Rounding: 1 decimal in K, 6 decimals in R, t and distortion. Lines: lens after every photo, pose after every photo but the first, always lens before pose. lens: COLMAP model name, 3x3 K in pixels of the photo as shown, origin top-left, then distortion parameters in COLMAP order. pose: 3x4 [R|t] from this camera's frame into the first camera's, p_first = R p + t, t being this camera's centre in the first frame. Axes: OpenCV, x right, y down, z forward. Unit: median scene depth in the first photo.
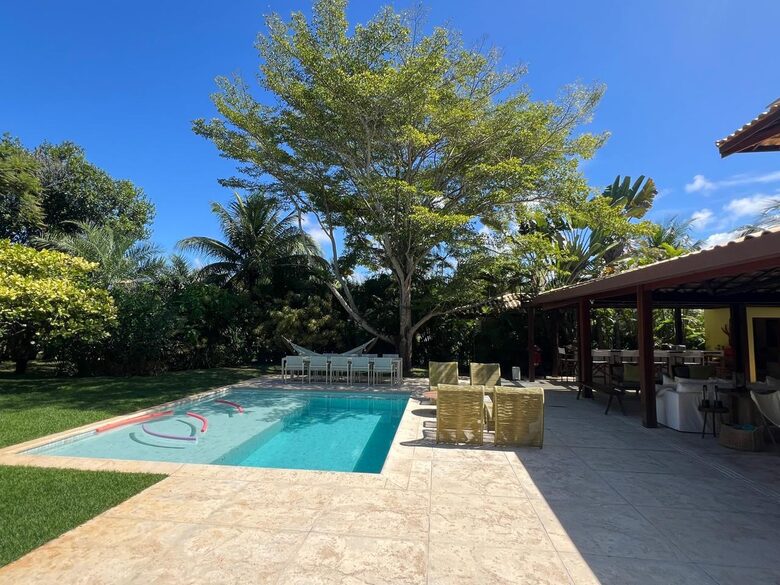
lens RADIAL K [[400.5, 0, 390.0], [0, 400.5, 292.5], [0, 0, 1]] dist [0.000764, -0.000045]
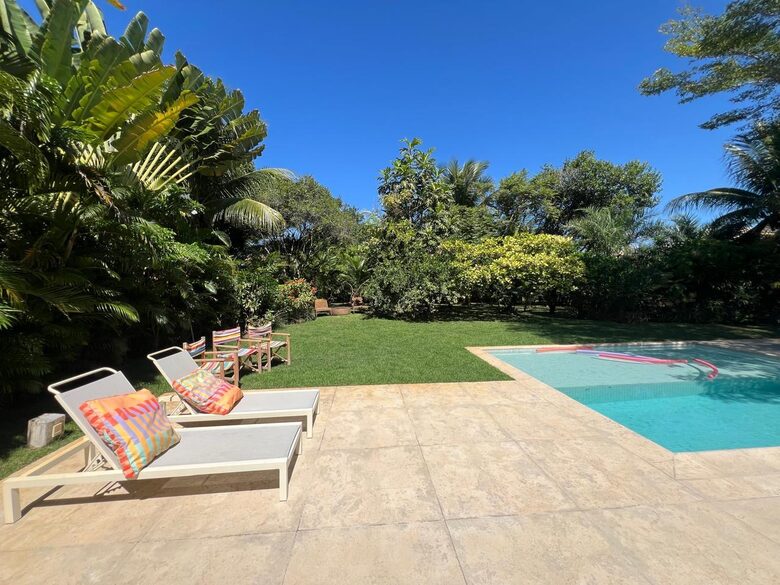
lens RADIAL K [[306.2, 0, 390.0], [0, 306.2, 292.5], [0, 0, 1]] dist [-0.000293, -0.000113]
pose [[0.183095, 0.014028, -0.982995, 0.161411], [0.096578, 0.994805, 0.032186, 0.015973], [0.978340, -0.100828, 0.180789, 0.123906]]
